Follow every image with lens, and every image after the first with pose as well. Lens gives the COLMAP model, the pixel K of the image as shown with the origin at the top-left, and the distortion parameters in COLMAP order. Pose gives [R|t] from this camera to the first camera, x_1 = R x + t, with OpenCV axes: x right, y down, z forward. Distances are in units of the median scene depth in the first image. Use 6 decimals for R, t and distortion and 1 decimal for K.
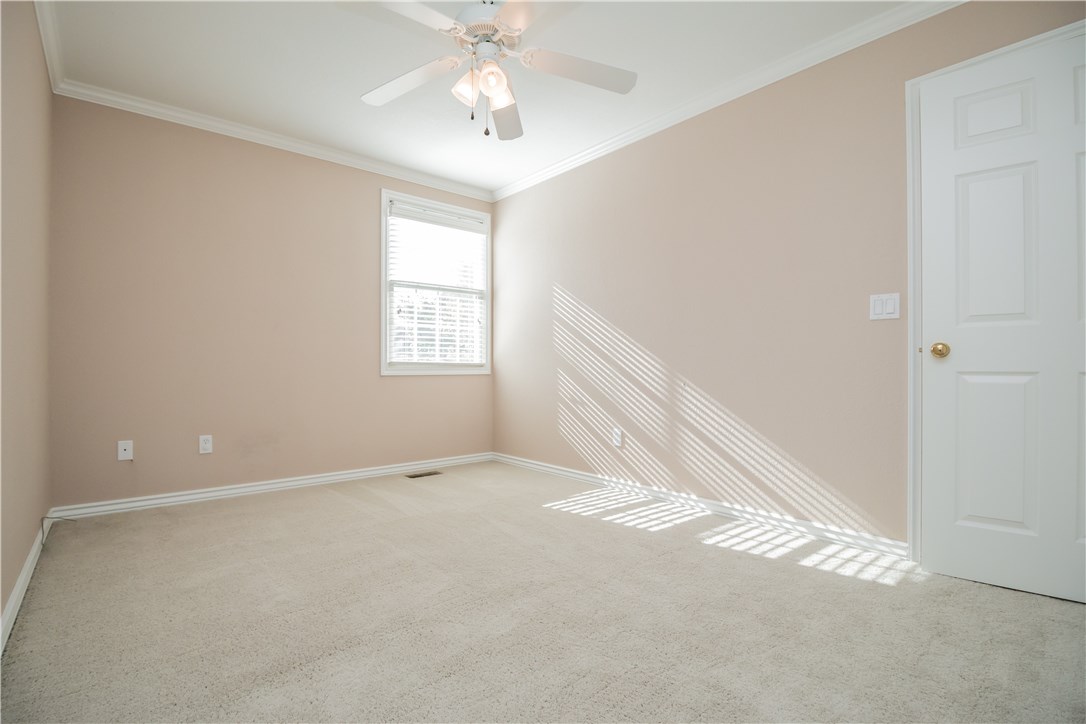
lens RADIAL K [[513.1, 0, 540.5], [0, 513.1, 365.2], [0, 0, 1]] dist [0.000365, -0.000243]
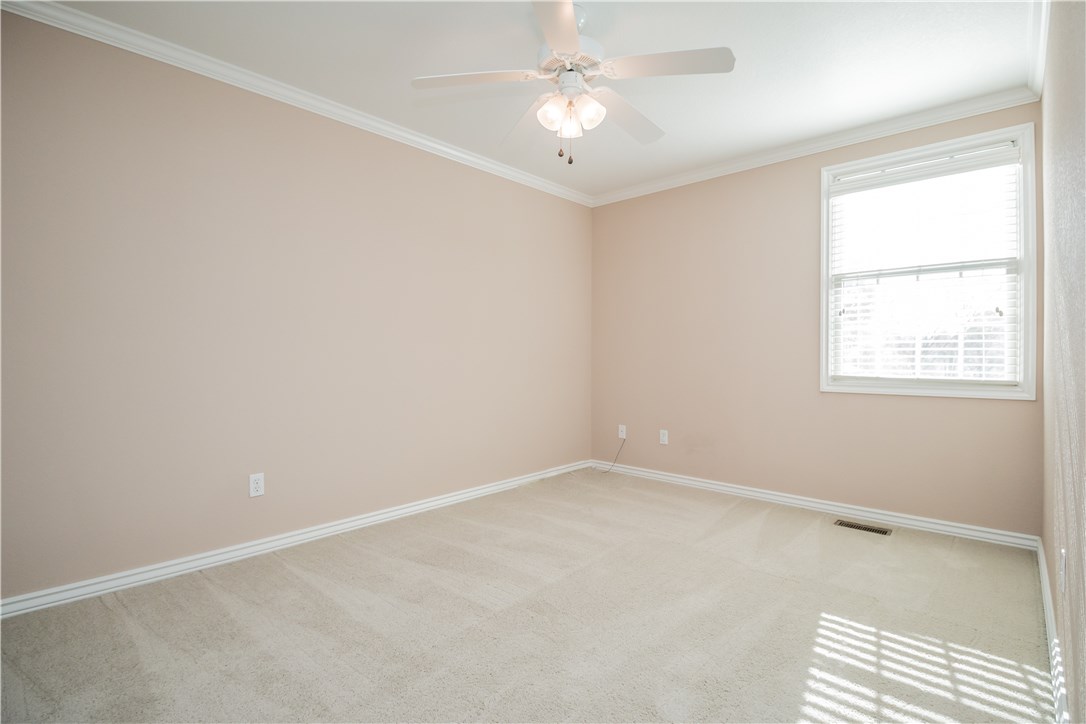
lens RADIAL K [[517.3, 0, 539.6], [0, 517.3, 351.5], [0, 0, 1]] dist [-0.000439, -0.000364]
pose [[0.129239, -0.008752, -0.991575, 0.463158], [-0.002834, 0.999954, -0.009196, -0.035429], [0.991609, 0.003999, 0.129208, 0.434078]]
